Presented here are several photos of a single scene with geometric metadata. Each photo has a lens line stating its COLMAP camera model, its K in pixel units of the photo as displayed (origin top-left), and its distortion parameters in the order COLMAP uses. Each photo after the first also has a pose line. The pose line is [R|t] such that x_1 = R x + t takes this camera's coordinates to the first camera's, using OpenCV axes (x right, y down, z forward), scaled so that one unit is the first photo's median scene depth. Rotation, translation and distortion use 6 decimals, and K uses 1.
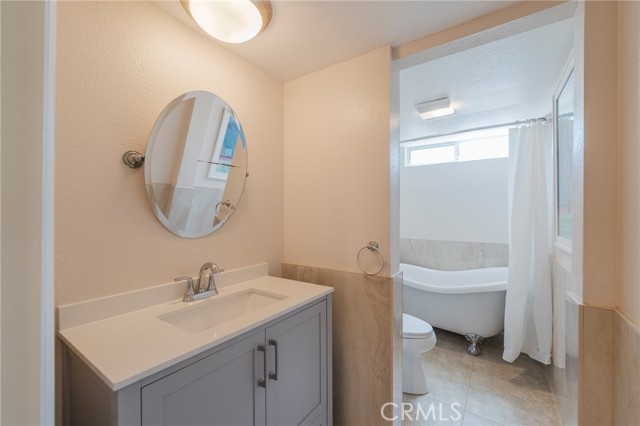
lens RADIAL K [[259.7, 0, 314.2], [0, 259.7, 212.0], [0, 0, 1]] dist [0.000147, -0.001939]
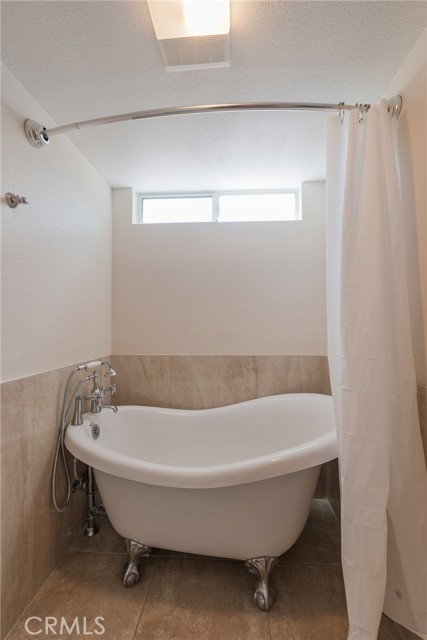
lens RADIAL K [[262.1, 0, 212.4], [0, 262.1, 319.1], [0, 0, 1]] dist [-0.000904, -0.000114]
pose [[0.845172, 0.011637, 0.534367, 0.220788], [0.003021, 0.999643, -0.026548, 0.045075], [-0.534486, 0.024052, 0.844835, 0.499282]]
